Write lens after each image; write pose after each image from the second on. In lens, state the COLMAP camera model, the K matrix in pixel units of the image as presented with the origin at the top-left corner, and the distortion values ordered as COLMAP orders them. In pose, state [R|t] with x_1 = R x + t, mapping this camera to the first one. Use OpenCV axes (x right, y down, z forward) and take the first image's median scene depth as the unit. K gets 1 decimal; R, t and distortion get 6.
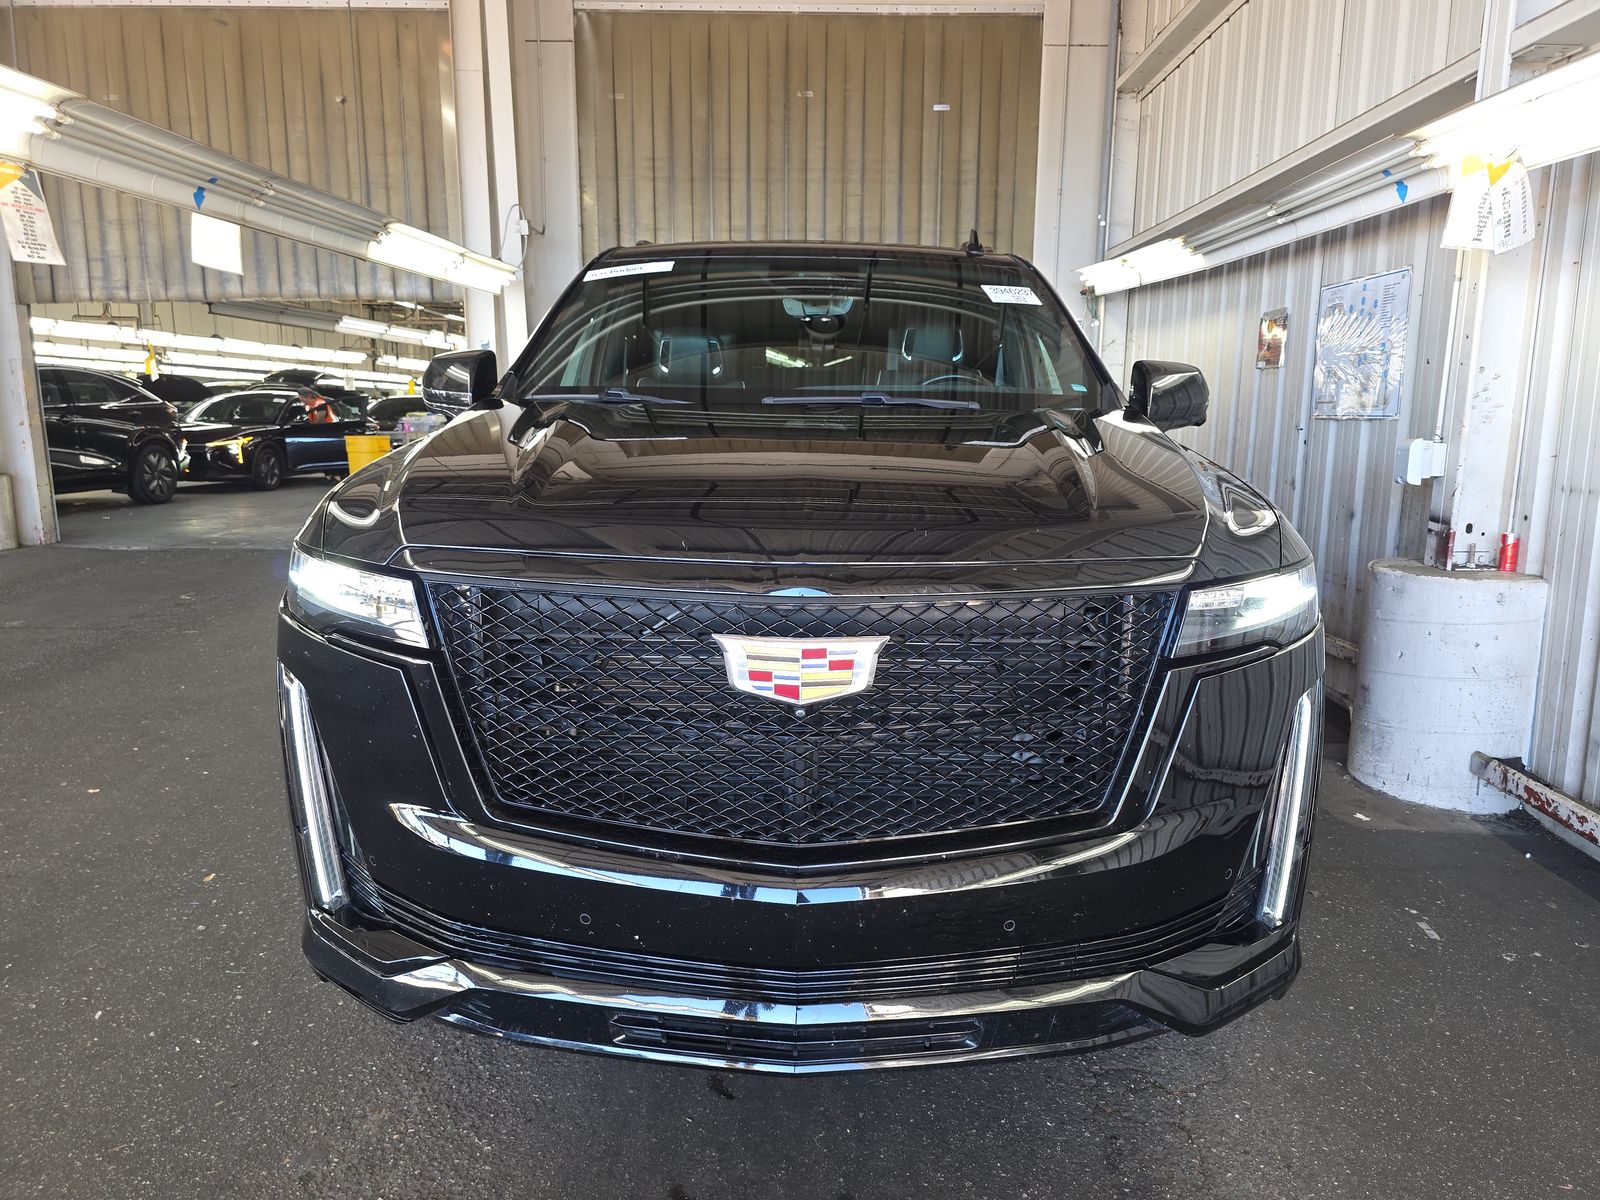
lens RADIAL K [[1084.3, 0, 802.4], [0, 1084.3, 607.3], [0, 0, 1]] dist [0.030499, -0.032369]
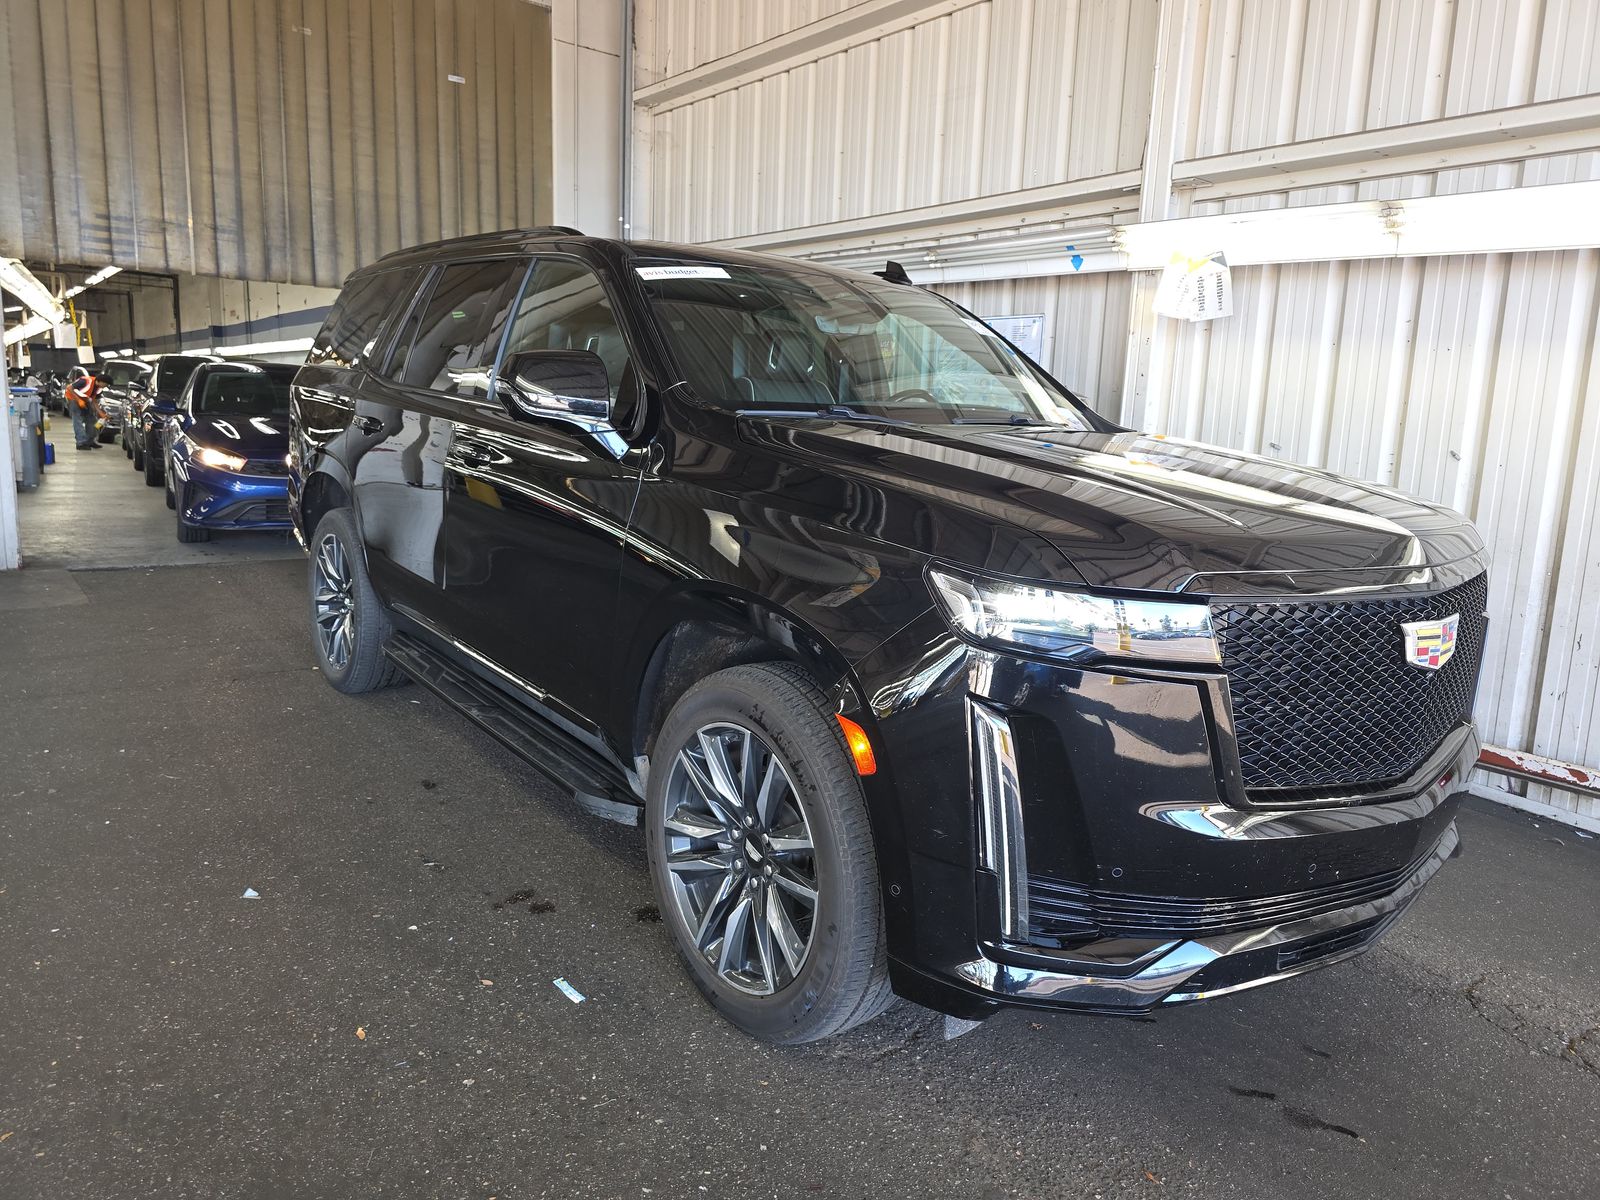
lens RADIAL K [[1084.3, 0, 810.3], [0, 1084.3, 592.6], [0, 0, 1]] dist [0.030499, -0.032369]
pose [[0.781687, -0.080185, 0.618495, -0.254185], [0.076253, 0.996548, 0.032825, -0.019460], [-0.618992, 0.021503, 0.785103, 0.070283]]
